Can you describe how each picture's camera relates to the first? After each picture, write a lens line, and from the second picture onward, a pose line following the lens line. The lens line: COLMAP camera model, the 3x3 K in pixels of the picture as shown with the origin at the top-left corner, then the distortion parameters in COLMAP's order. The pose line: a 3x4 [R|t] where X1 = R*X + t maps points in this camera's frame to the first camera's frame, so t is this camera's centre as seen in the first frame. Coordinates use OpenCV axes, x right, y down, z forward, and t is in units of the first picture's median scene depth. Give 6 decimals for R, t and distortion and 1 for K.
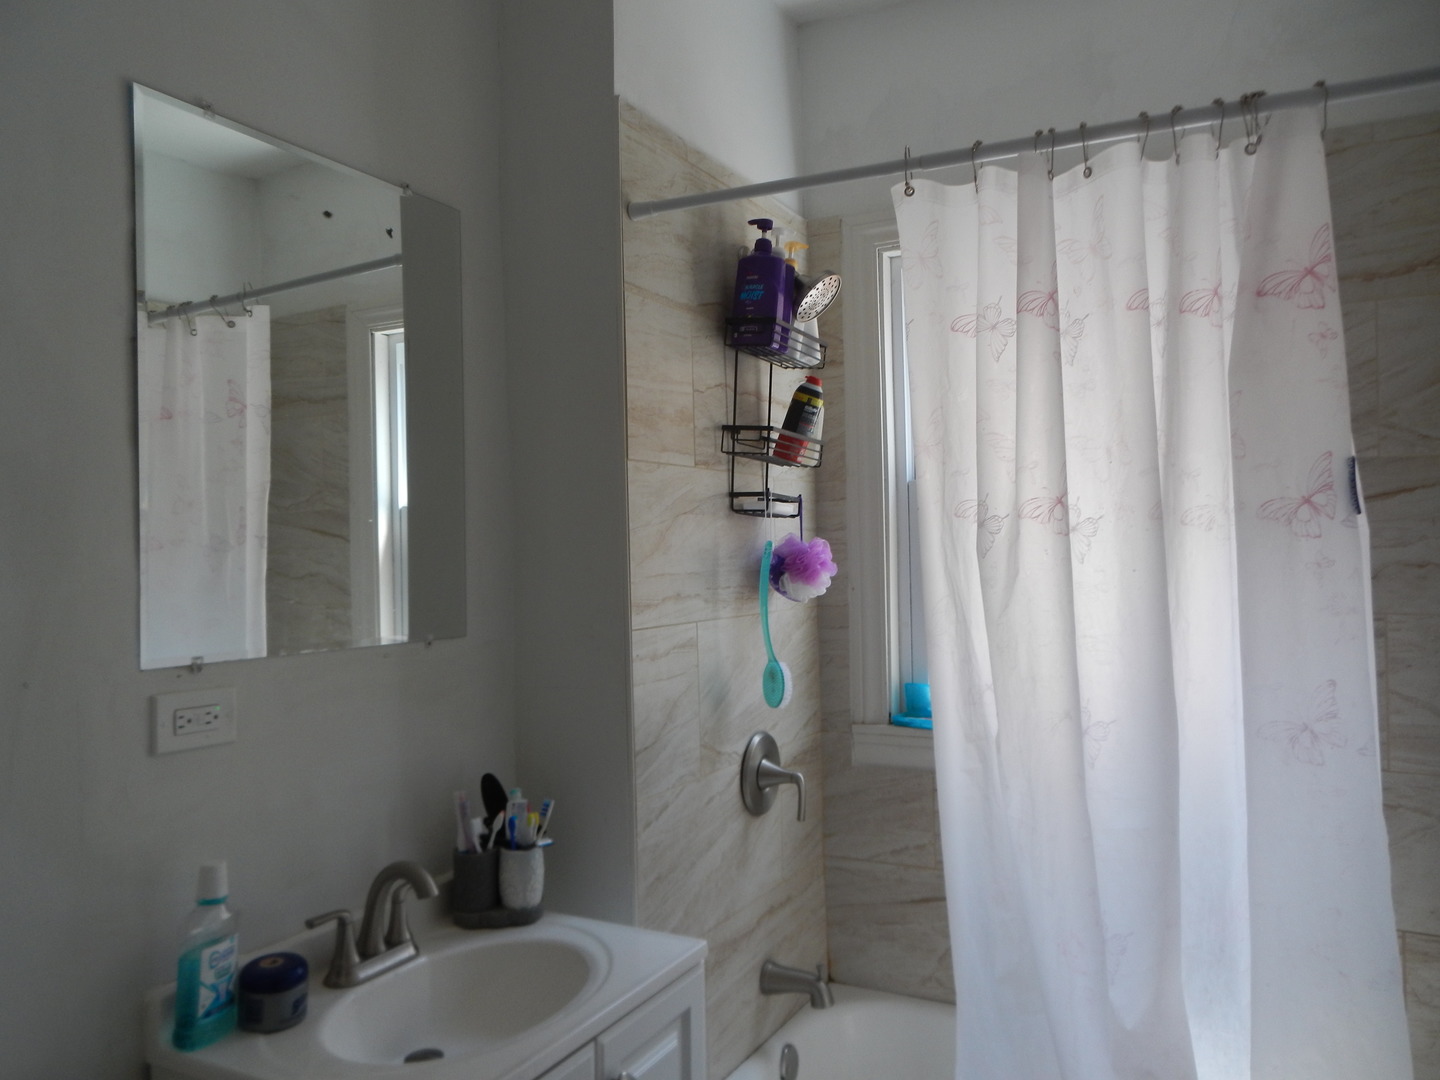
lens RADIAL K [[1084.0, 0, 716.0], [0, 1084.0, 540.5], [0, 0, 1]] dist [0.023395, -0.000235]
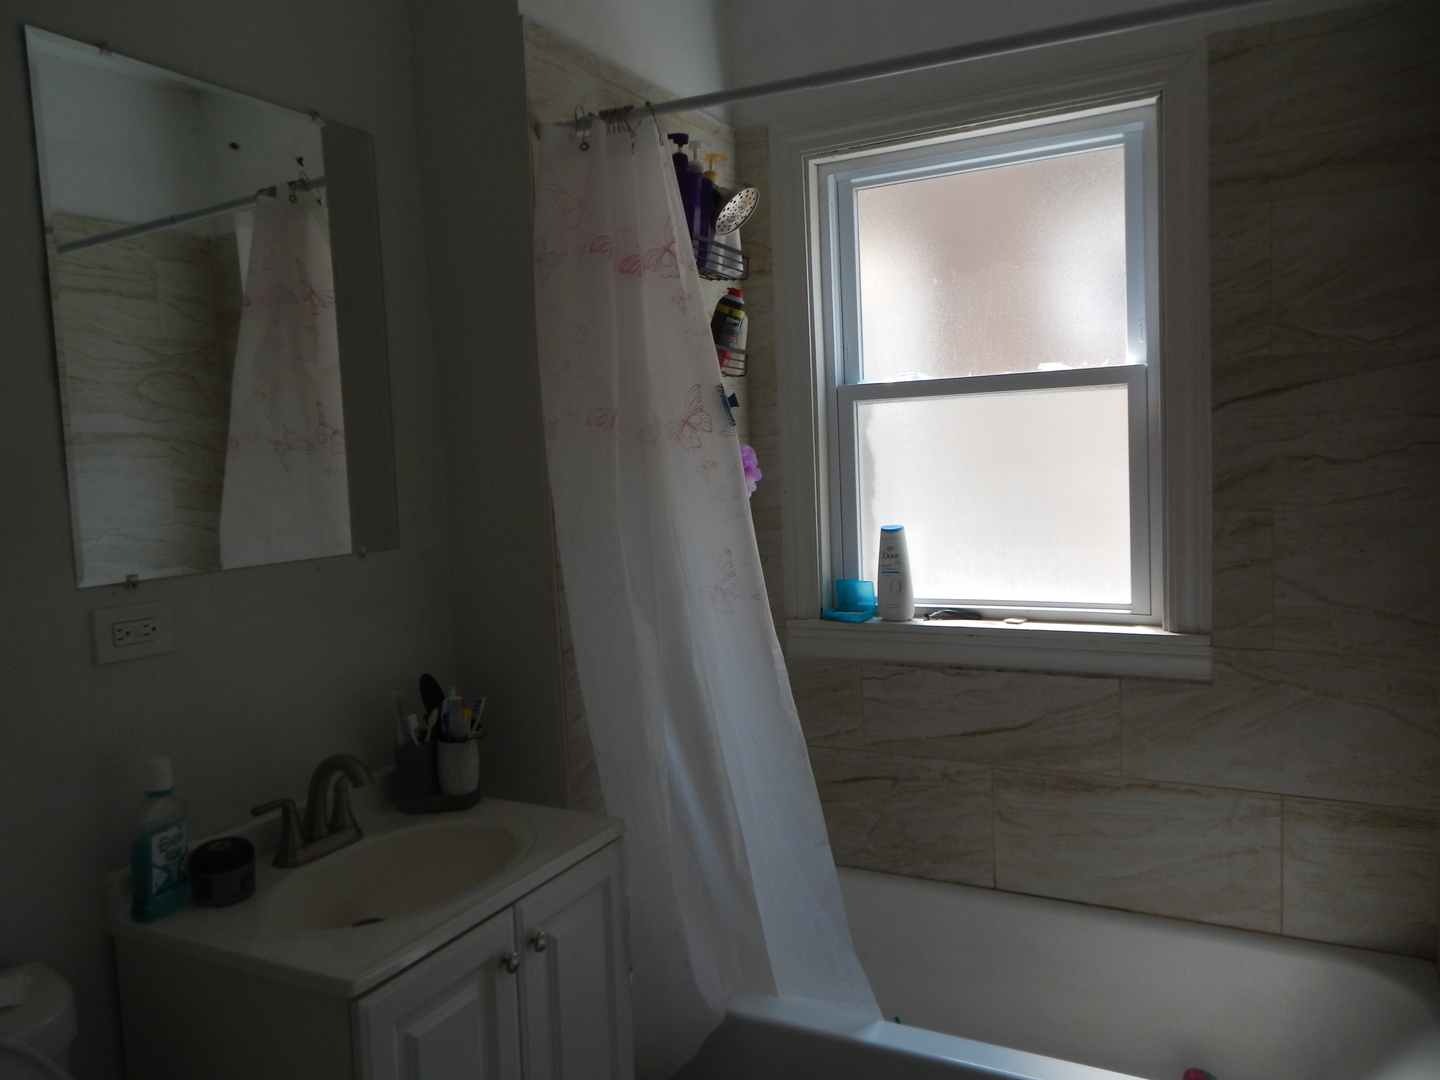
lens RADIAL K [[1084.0, 0, 724.2], [0, 1084.0, 537.4], [0, 0, 1]] dist [0.023395, -0.000235]
pose [[0.999698, -0.024209, 0.004236, 0.082822], [0.023720, 0.995514, 0.091588, -0.011809], [-0.006434, -0.091460, 0.995788, -0.060641]]
